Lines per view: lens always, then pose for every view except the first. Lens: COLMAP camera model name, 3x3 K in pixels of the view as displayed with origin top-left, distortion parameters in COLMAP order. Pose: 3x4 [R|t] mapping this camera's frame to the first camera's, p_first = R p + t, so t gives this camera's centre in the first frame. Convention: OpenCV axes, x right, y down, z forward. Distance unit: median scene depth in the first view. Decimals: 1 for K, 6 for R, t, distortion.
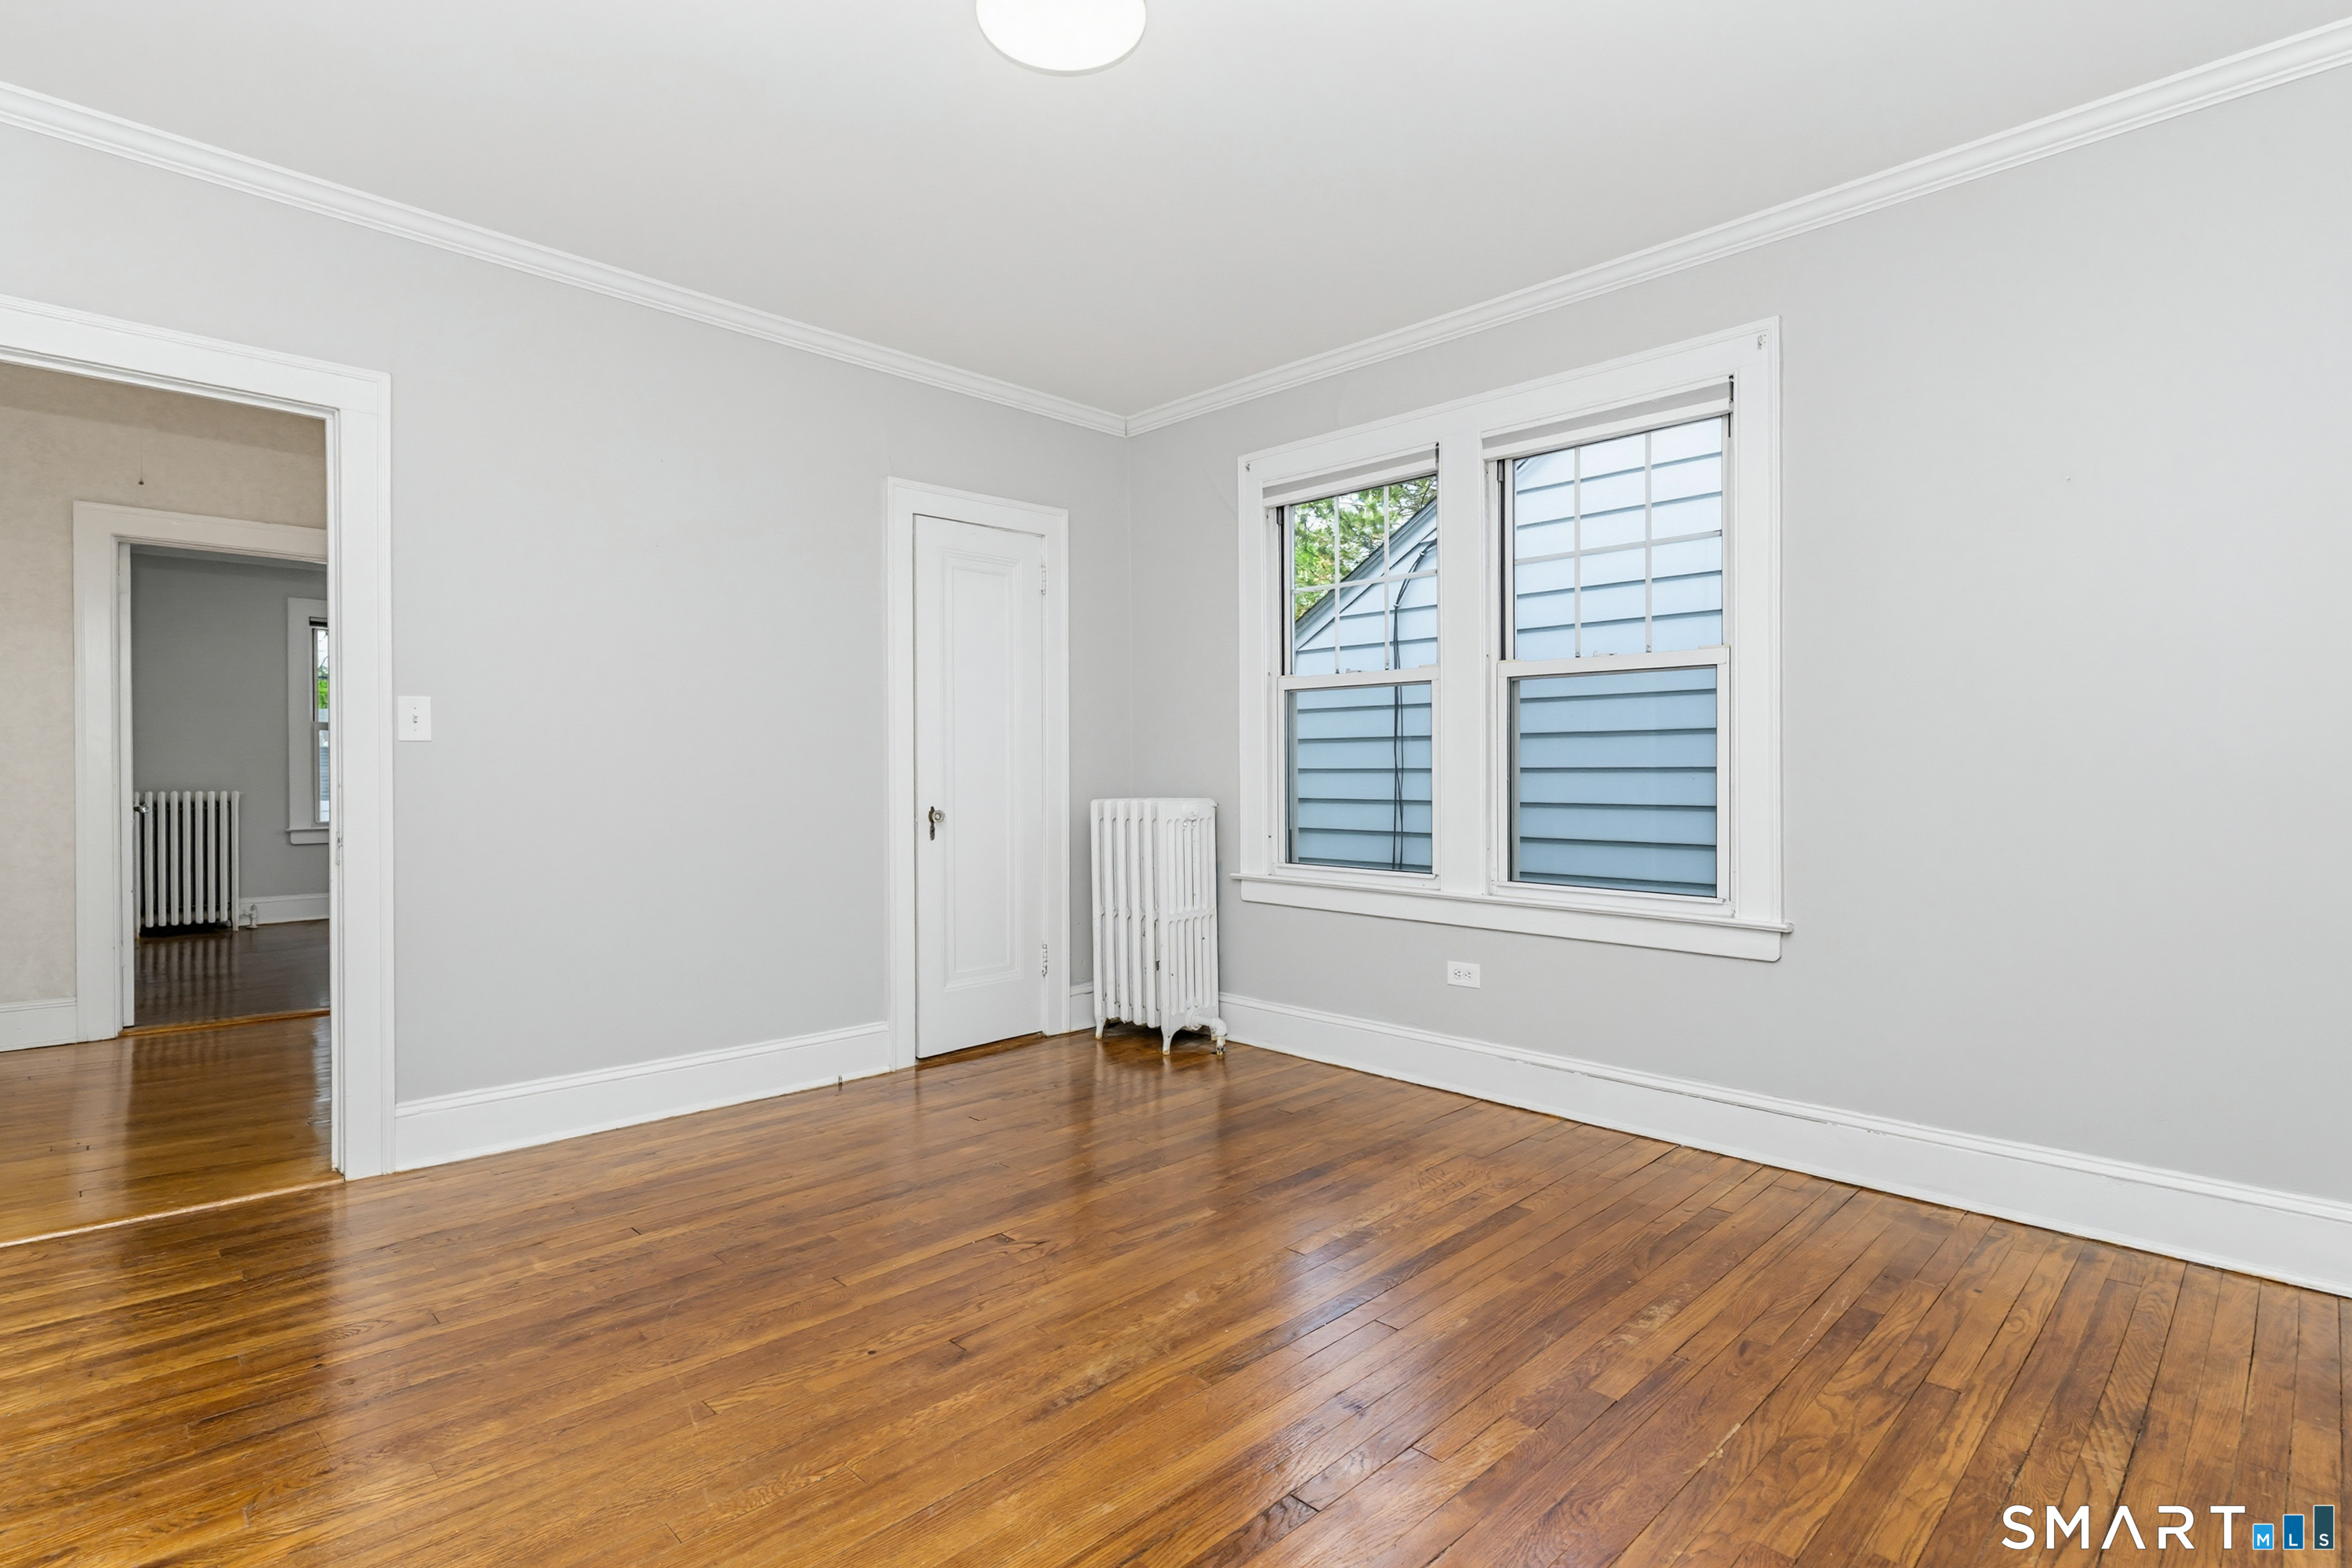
lens RADIAL K [[1156.6, 0, 1158.0], [0, 1156.6, 769.2], [0, 0, 1]] dist [0.001577, -0.000209]
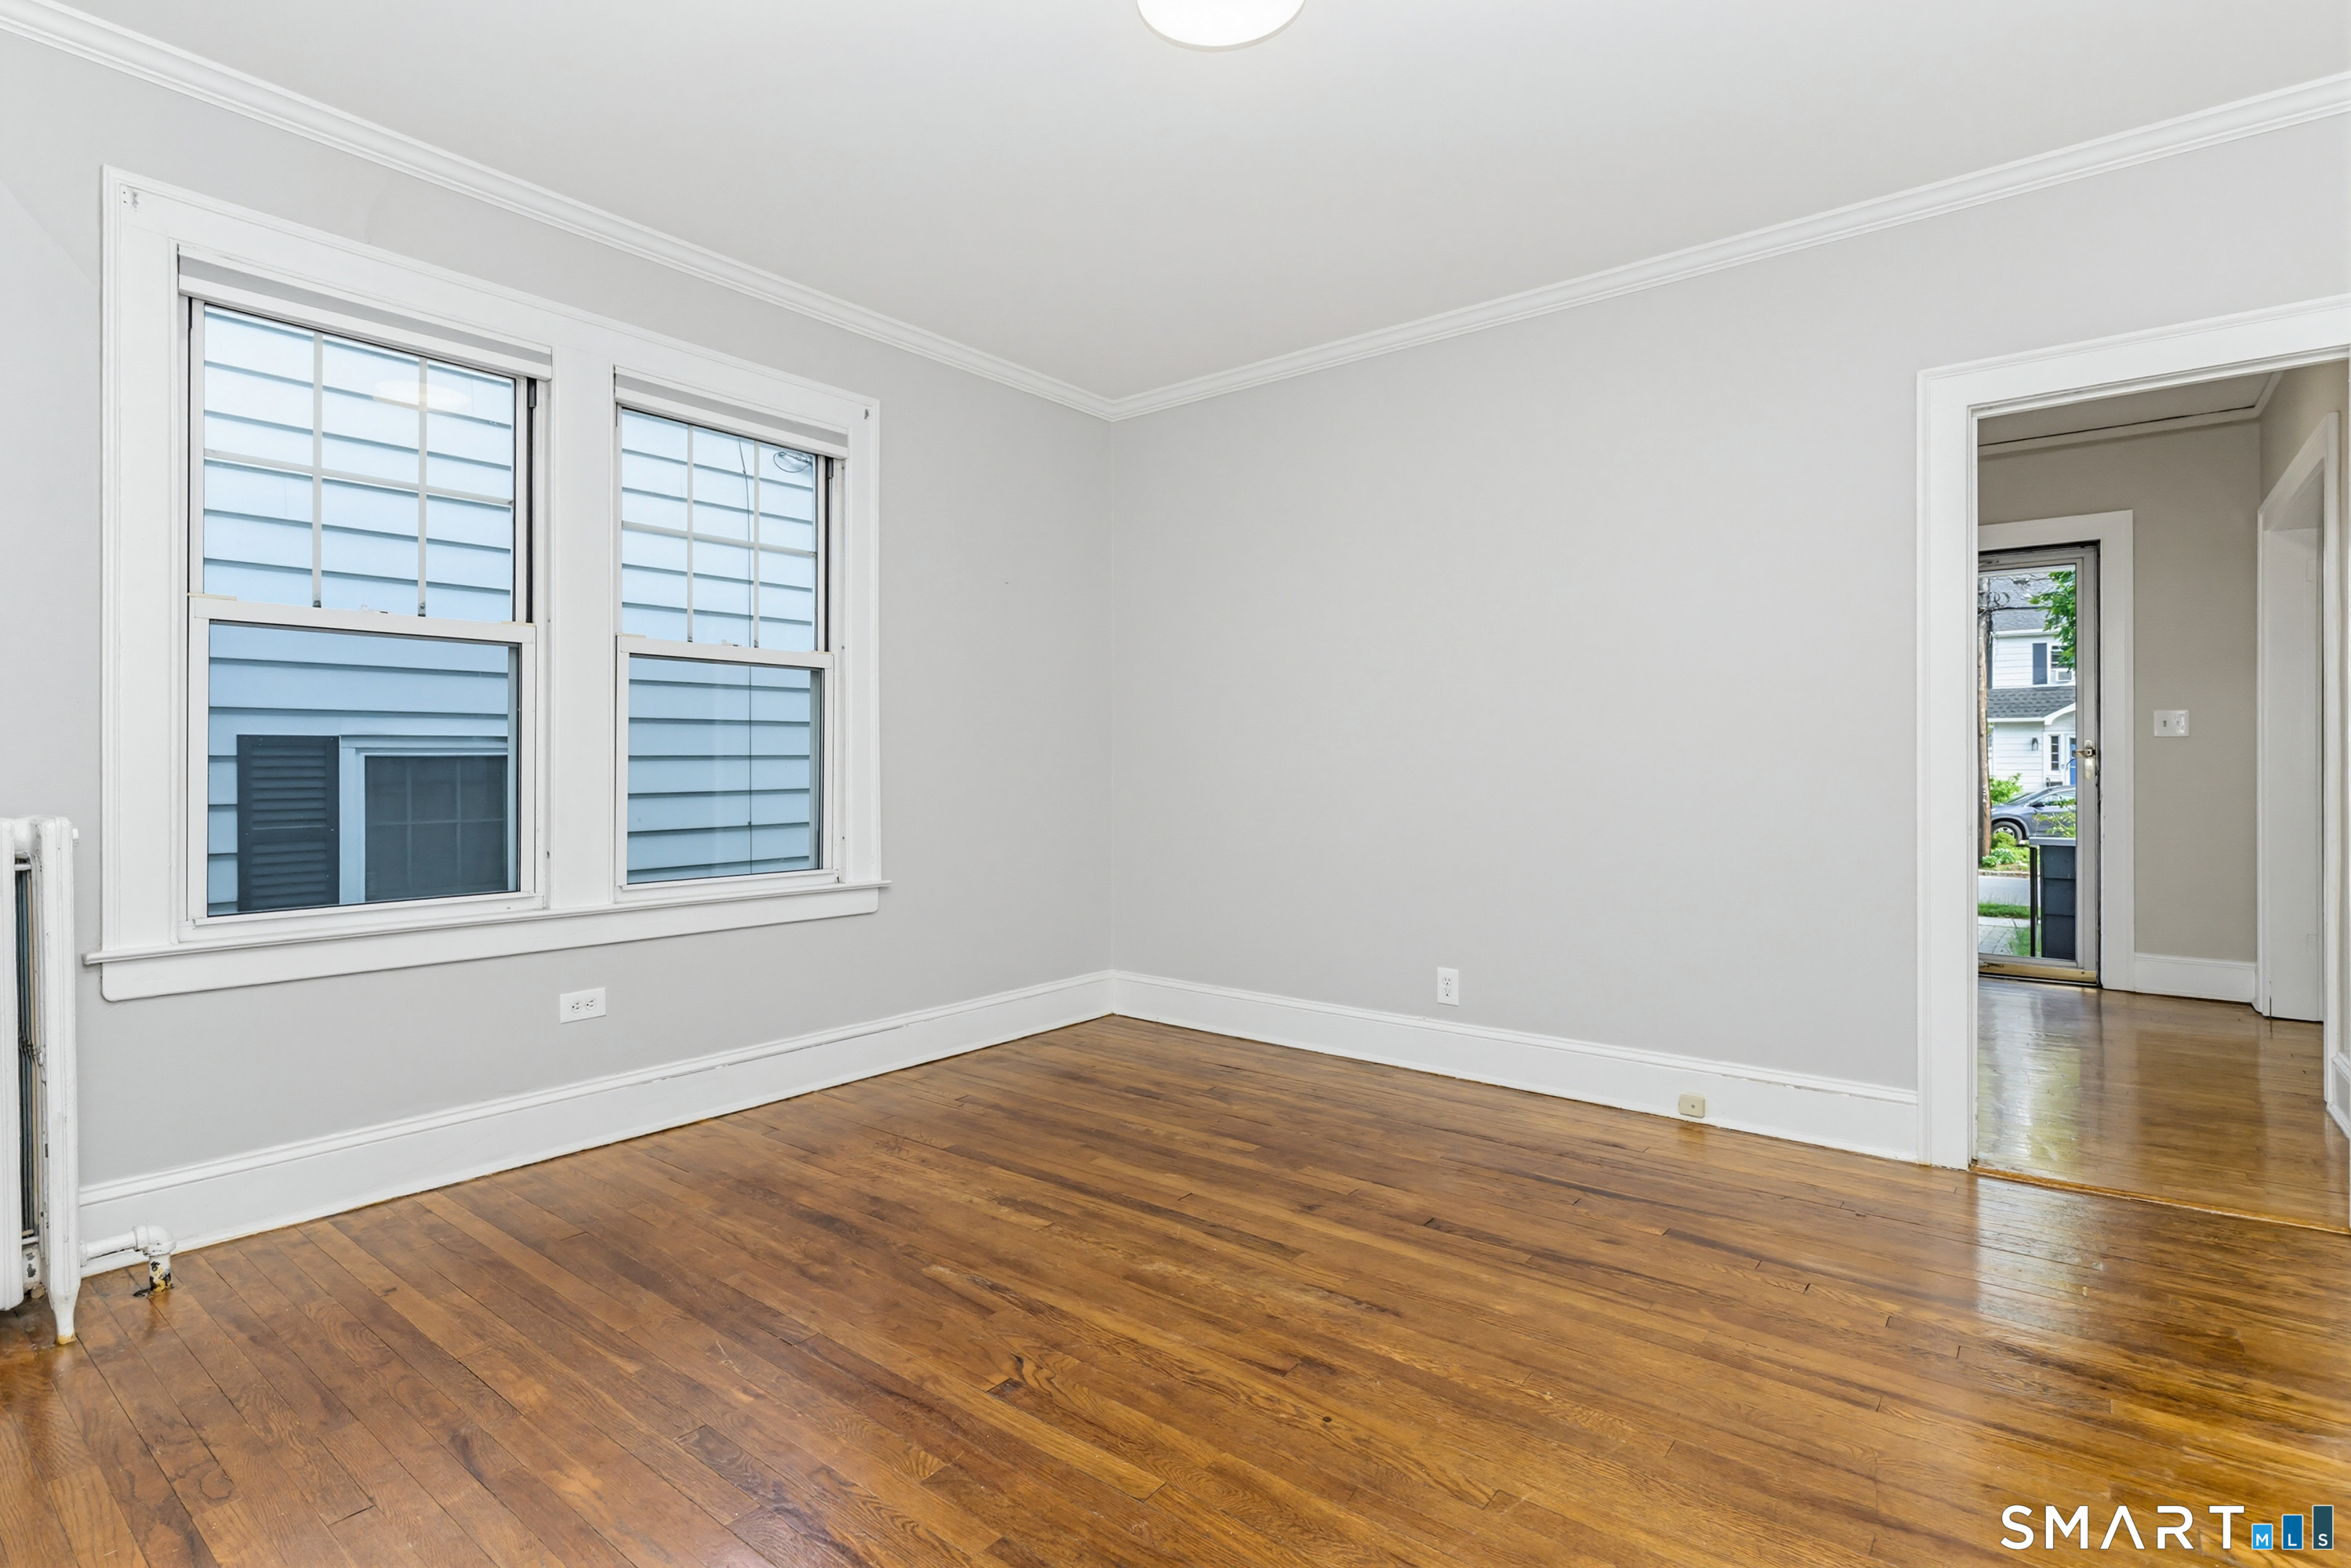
lens RADIAL K [[1148.0, 0, 1187.7], [0, 1148.0, 764.6], [0, 0, 1]] dist [0.002801, 0.001163]
pose [[-0.140339, 0.000373, 0.990103, -0.783981], [-0.001130, 0.999999, -0.000537, 0.006041], [-0.990103, -0.001194, -0.140338, 0.878210]]
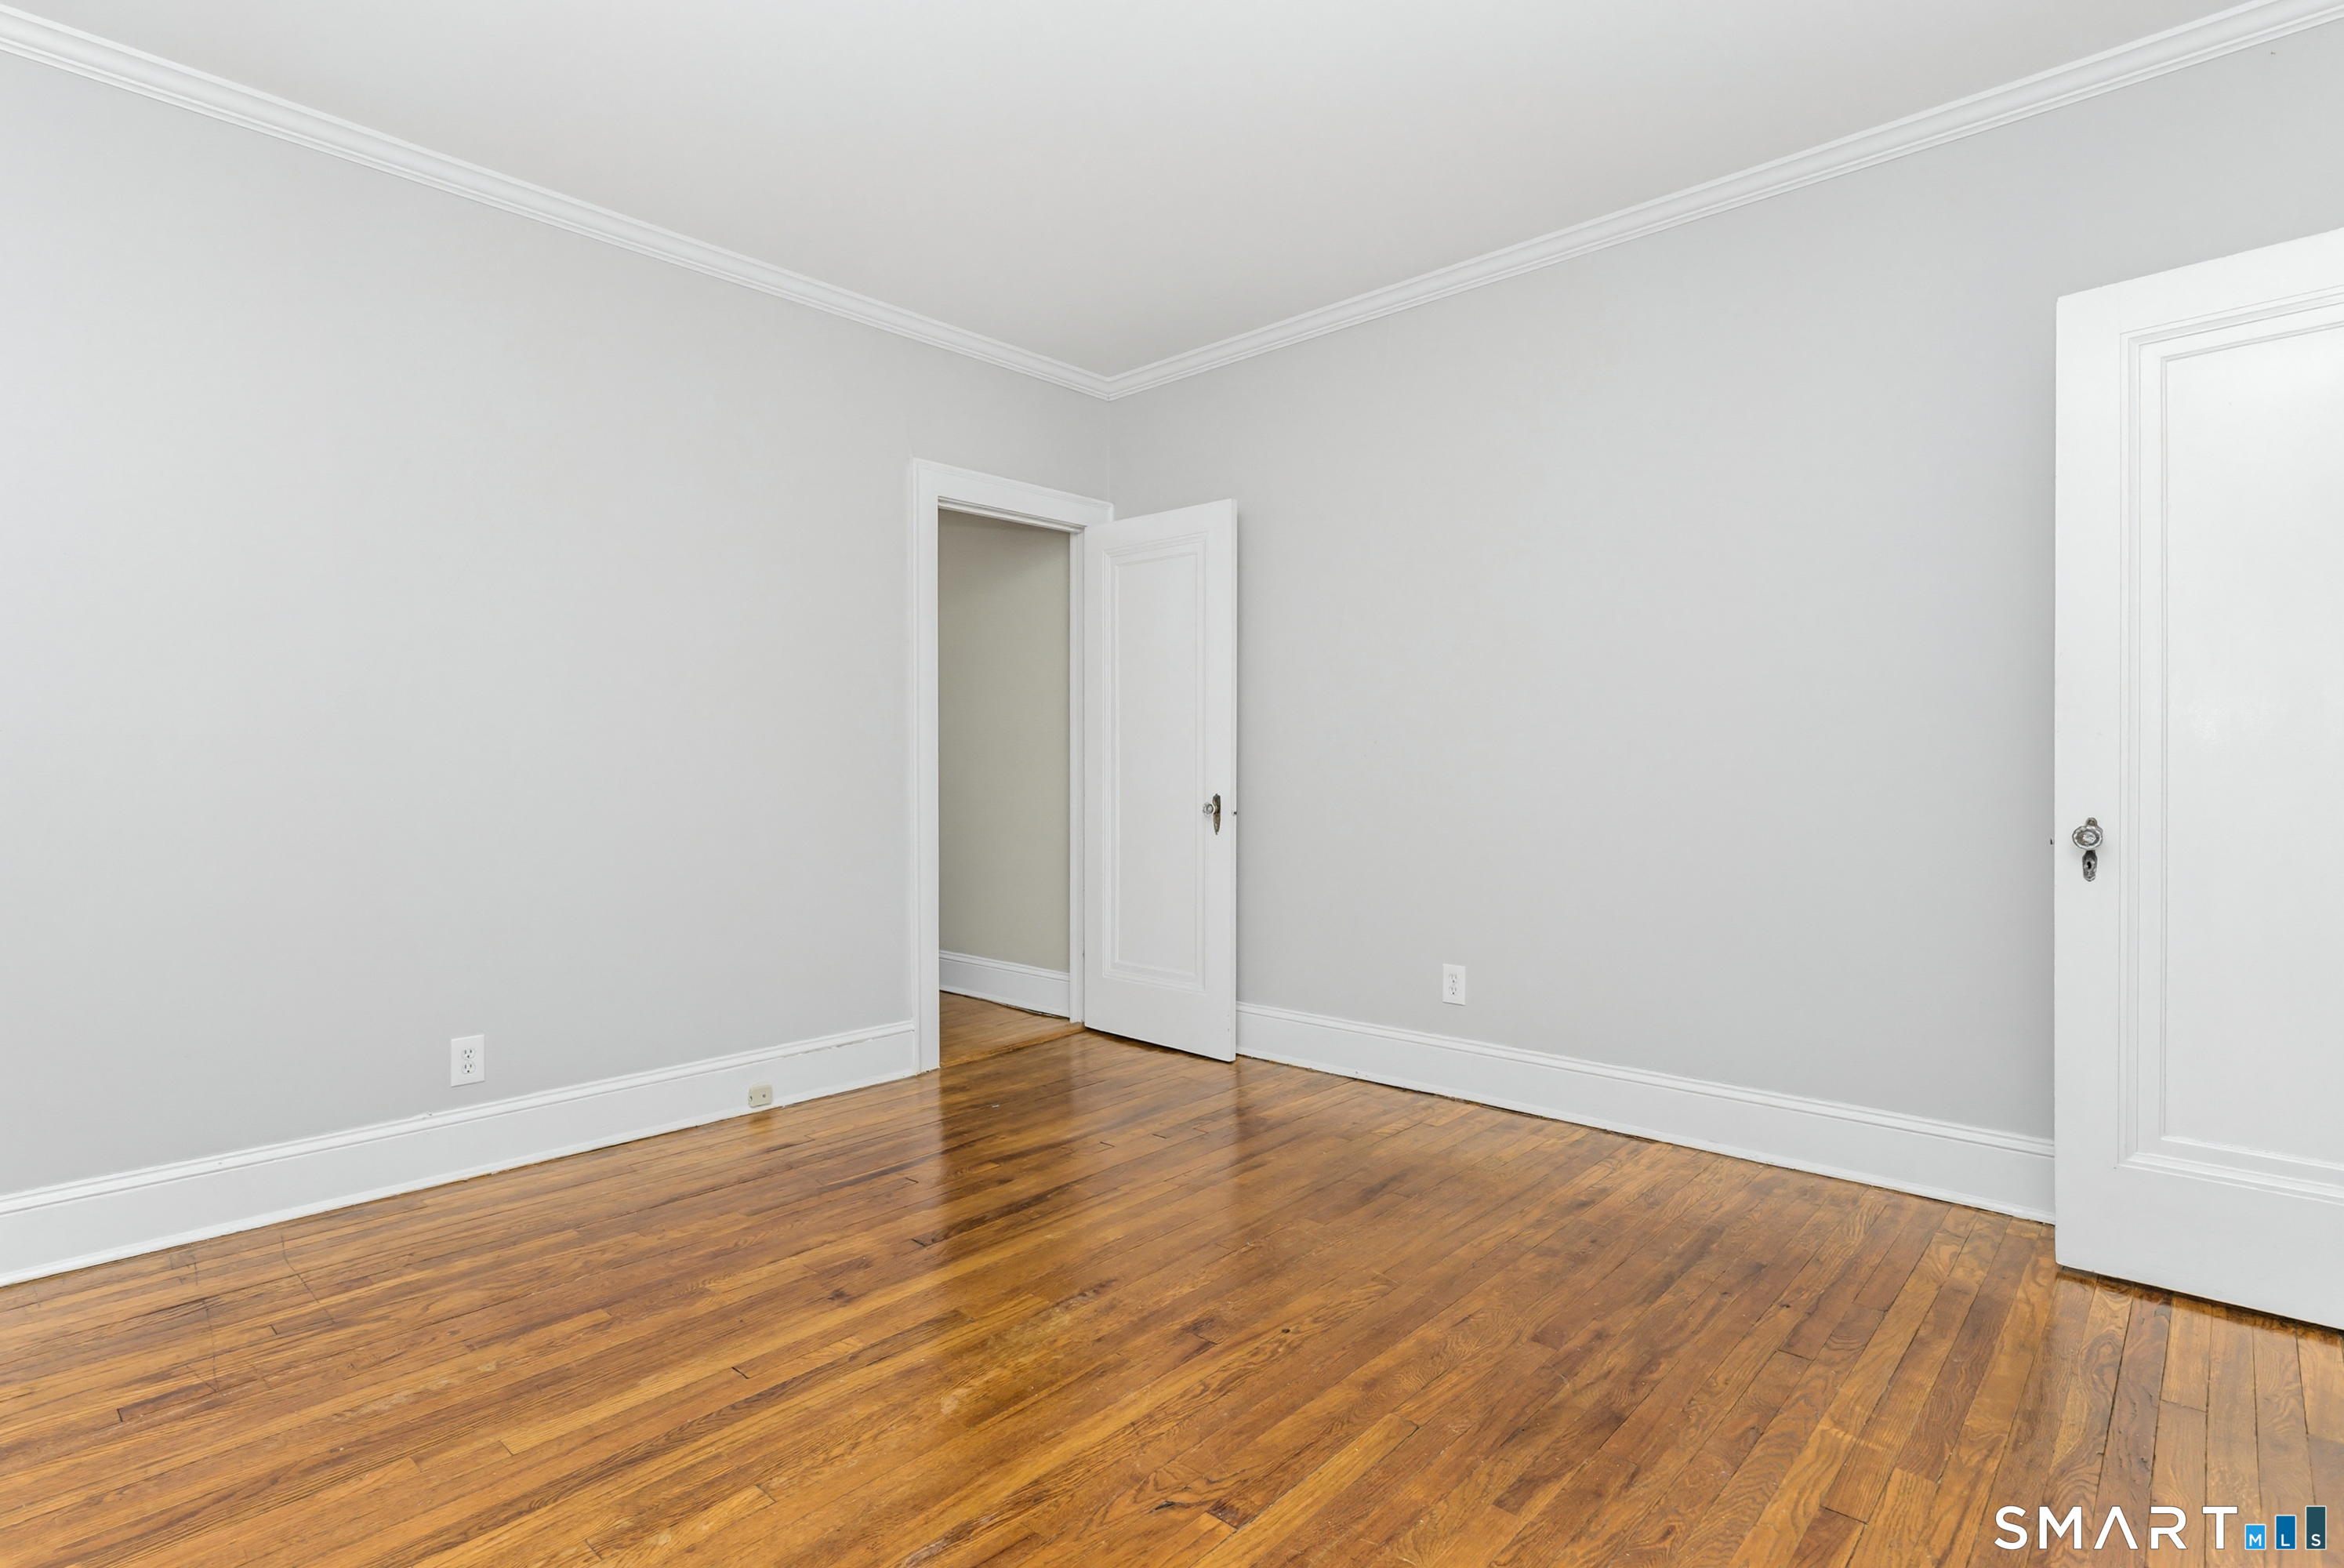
lens RADIAL K [[1152.7, 0, 1154.1], [0, 1152.7, 769.2], [0, 0, 1]] dist [0.001577, -0.000209]
pose [[-0.998542, 0.002972, -0.053895, -0.057027], [0.003004, 0.999995, -0.000503, 0.010624], [0.053893, -0.000664, -0.998546, 1.429077]]
